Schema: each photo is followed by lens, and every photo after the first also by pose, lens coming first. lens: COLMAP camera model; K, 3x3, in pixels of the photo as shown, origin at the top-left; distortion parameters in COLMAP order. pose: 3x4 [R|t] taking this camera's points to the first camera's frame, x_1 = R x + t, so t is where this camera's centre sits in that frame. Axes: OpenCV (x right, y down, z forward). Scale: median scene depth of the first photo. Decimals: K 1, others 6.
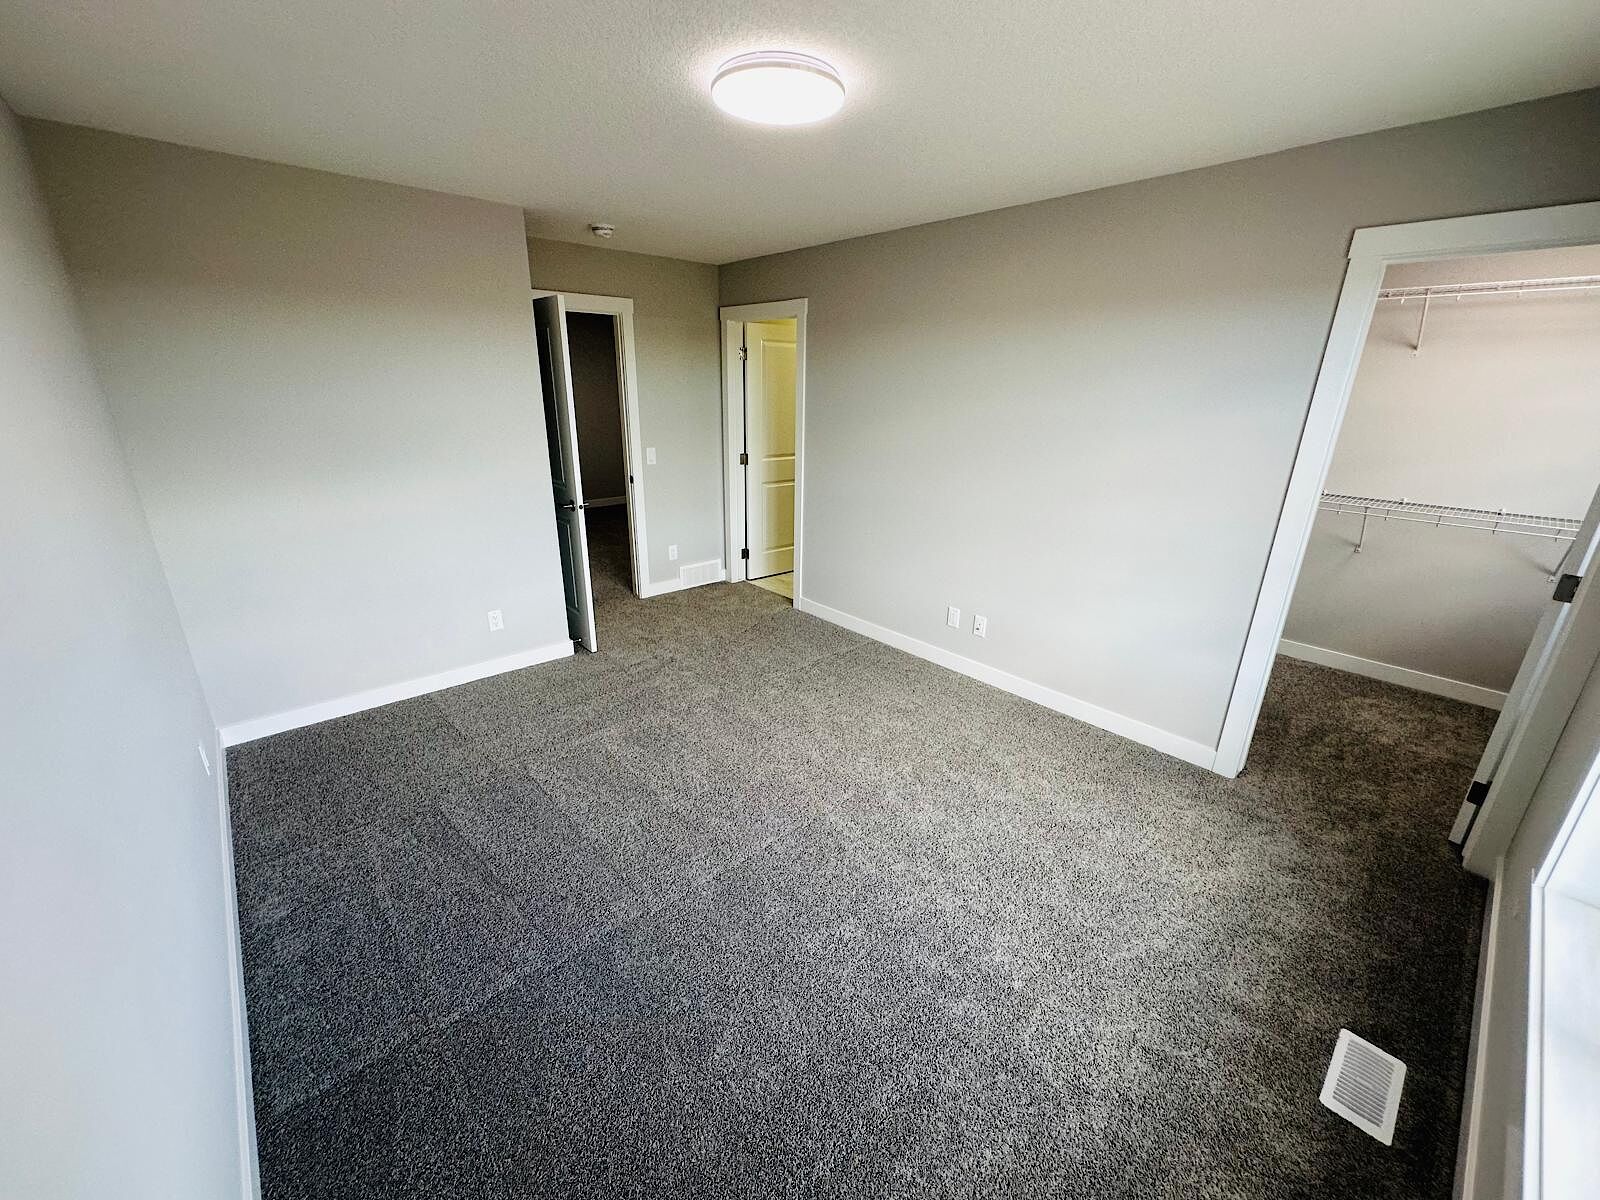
lens RADIAL K [[634.6, 0, 801.0], [0, 634.6, 600.3], [0, 0, 1]] dist [-0.001617, 0.000180]
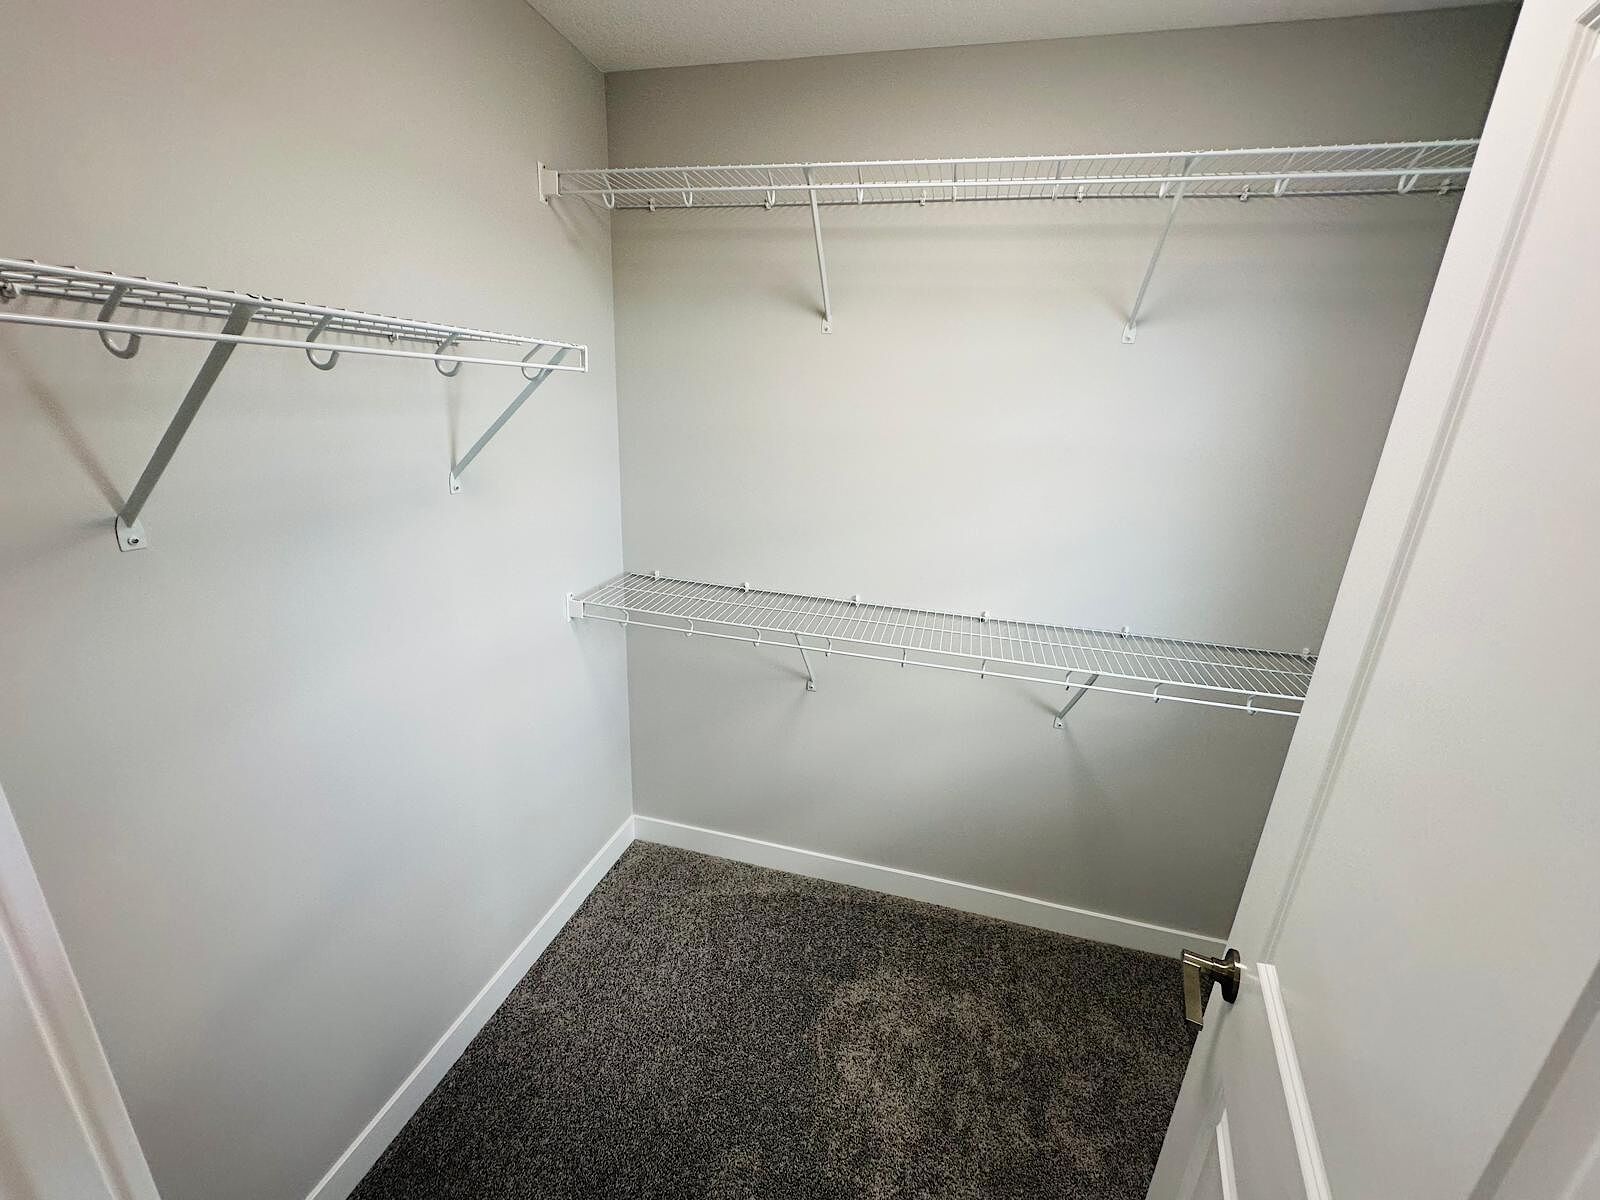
lens RADIAL K [[634.6, 0, 798.6], [0, 634.6, 598.4], [0, 0, 1]] dist [-0.001617, 0.000180]
pose [[0.831449, -0.139888, 0.537702, 0.644572], [0.145742, 0.988809, 0.031886, -0.192411], [-0.536145, 0.051854, 0.842532, 0.591864]]
